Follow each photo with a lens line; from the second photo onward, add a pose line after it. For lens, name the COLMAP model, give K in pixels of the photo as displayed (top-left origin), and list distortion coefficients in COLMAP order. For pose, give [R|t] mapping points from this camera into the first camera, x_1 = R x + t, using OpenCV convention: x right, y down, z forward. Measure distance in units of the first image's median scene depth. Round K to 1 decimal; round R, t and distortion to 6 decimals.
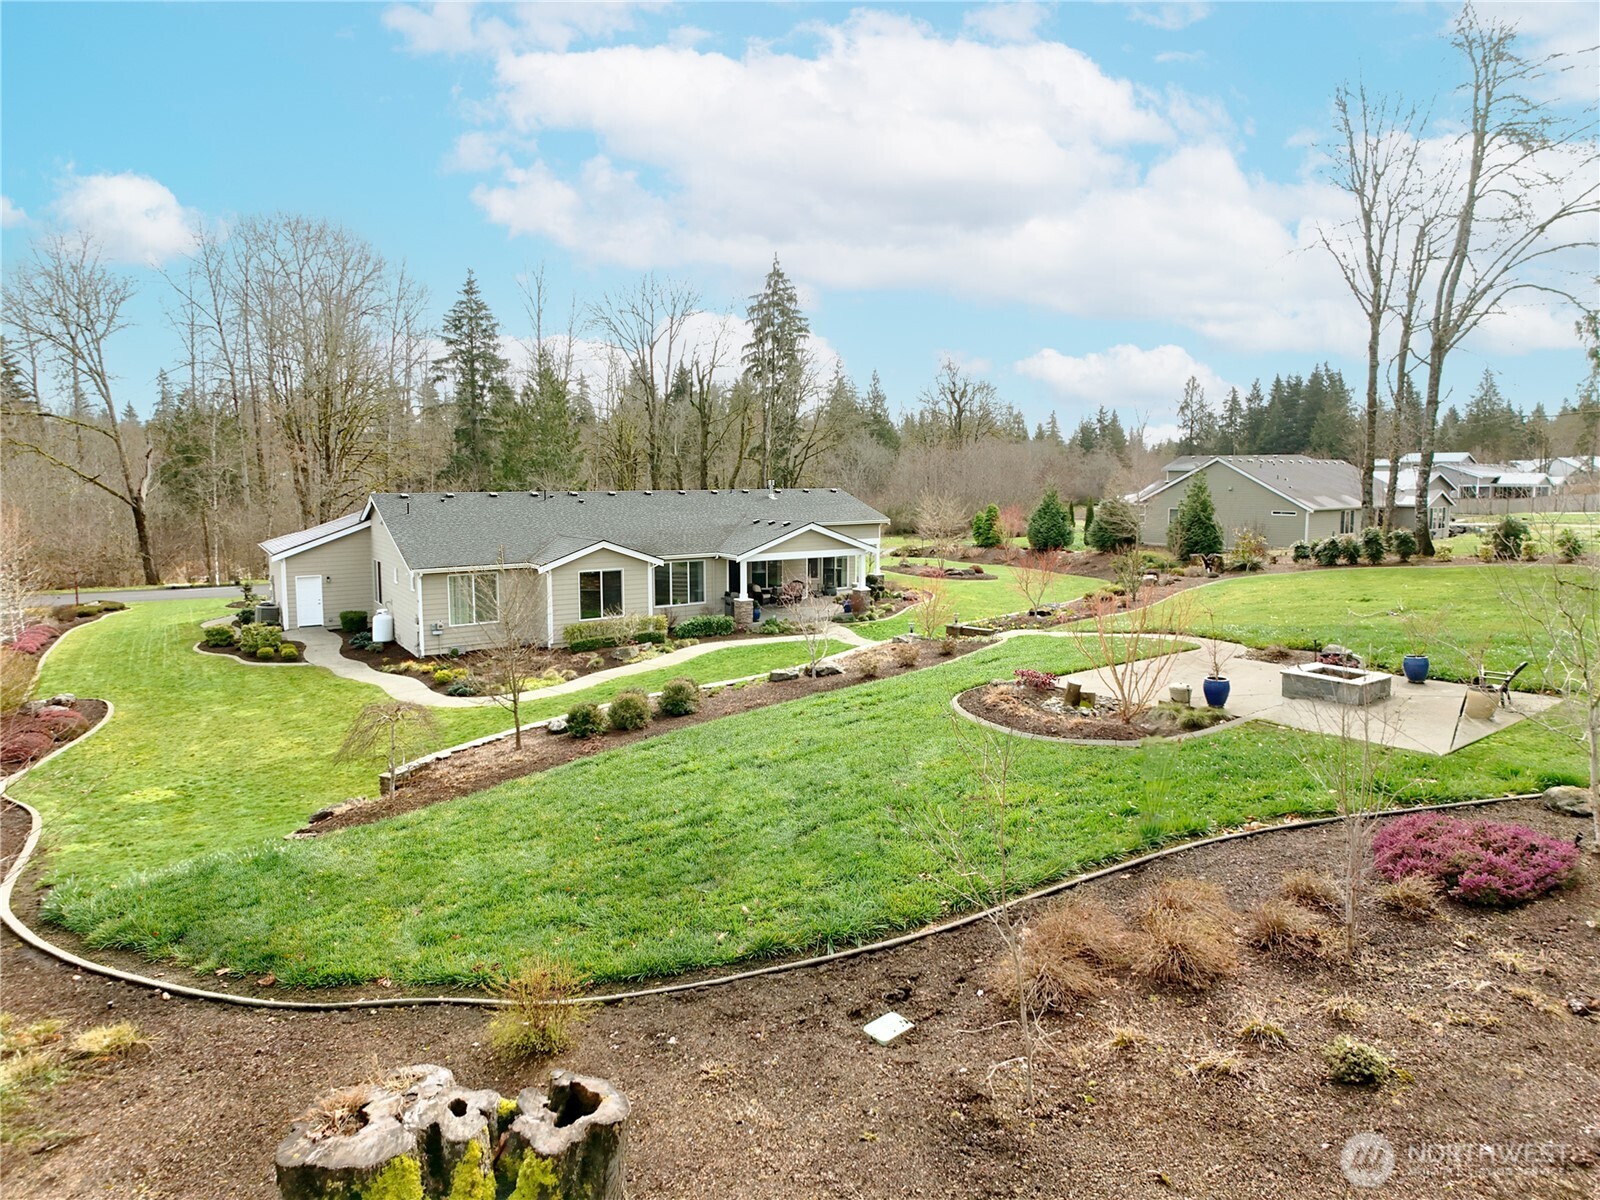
lens RADIAL K [[1132.9, 0, 798.4], [0, 1132.9, 559.3], [0, 0, 1]] dist [0.003264, -0.001079]
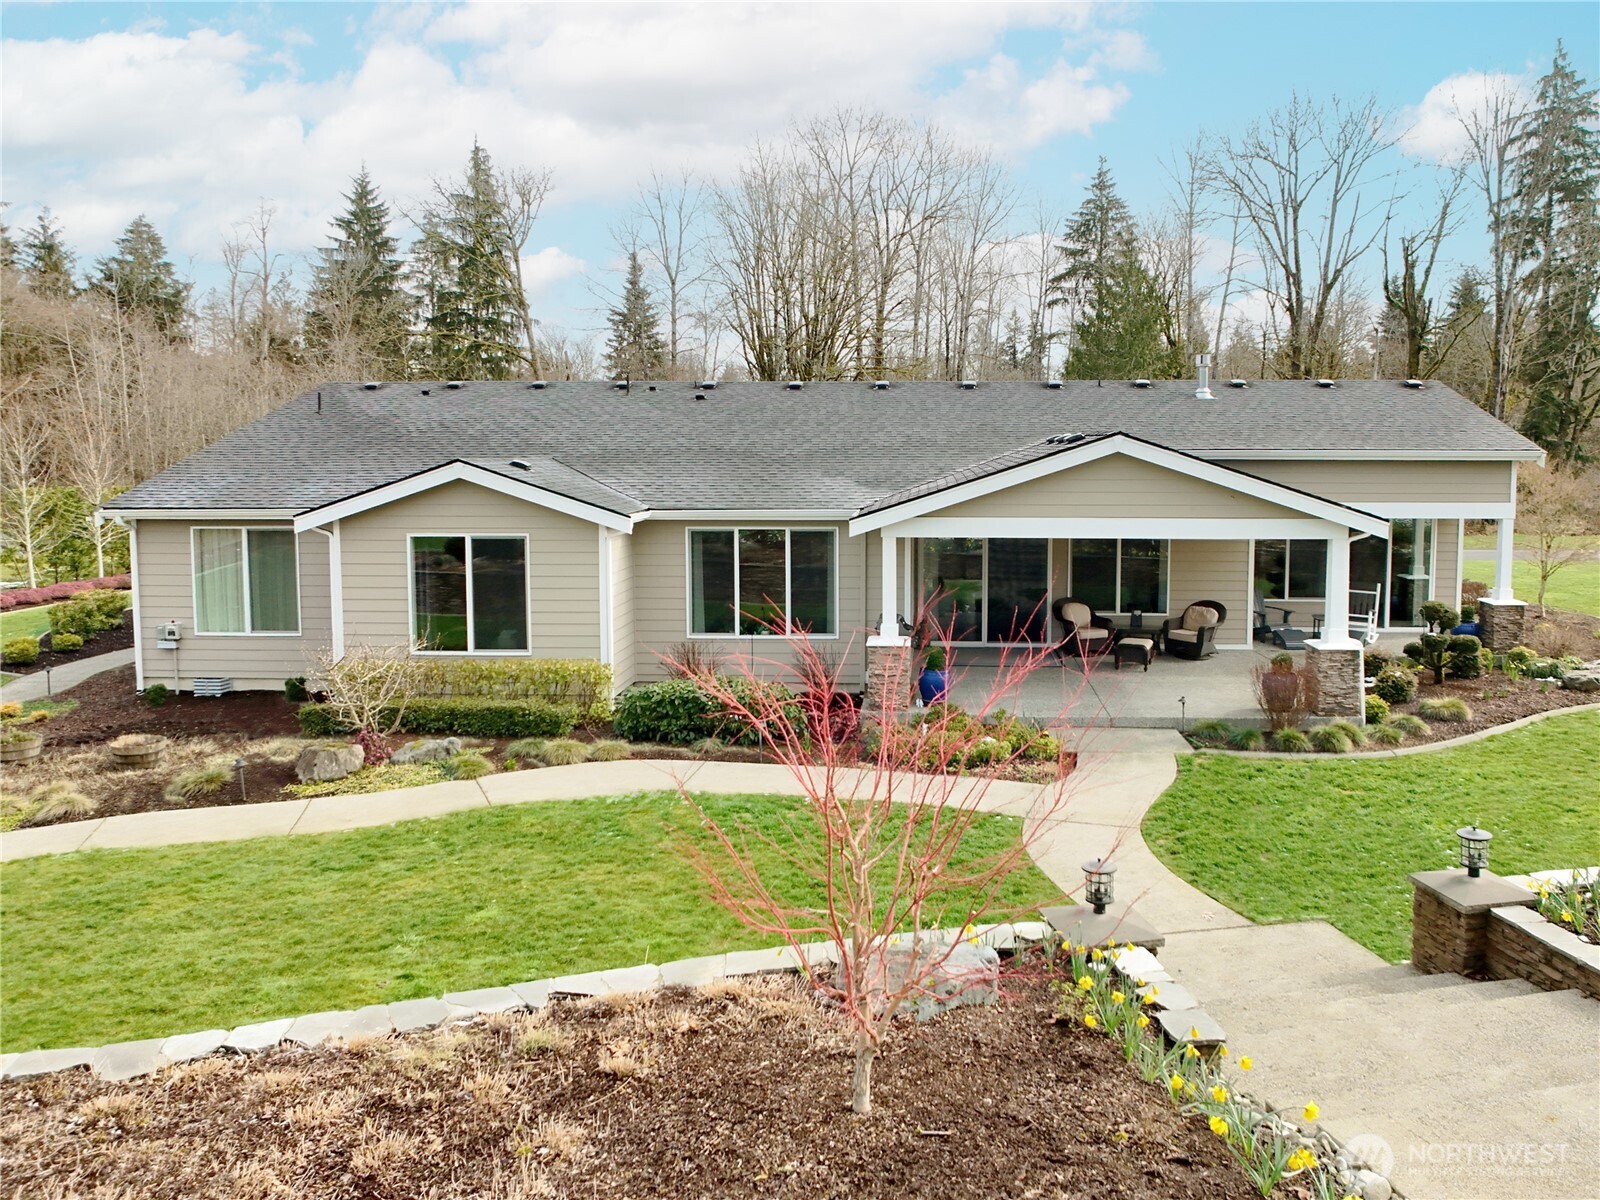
lens RADIAL K [[1132.9, 0, 798.4], [0, 1132.9, 559.3], [0, 0, 1]] dist [0.003264, -0.001079]
pose [[0.773979, 0.064118, -0.629957, 0.130474], [-0.048327, 0.997940, 0.042196, -0.003353], [0.631365, -0.002215, 0.775483, 0.575042]]
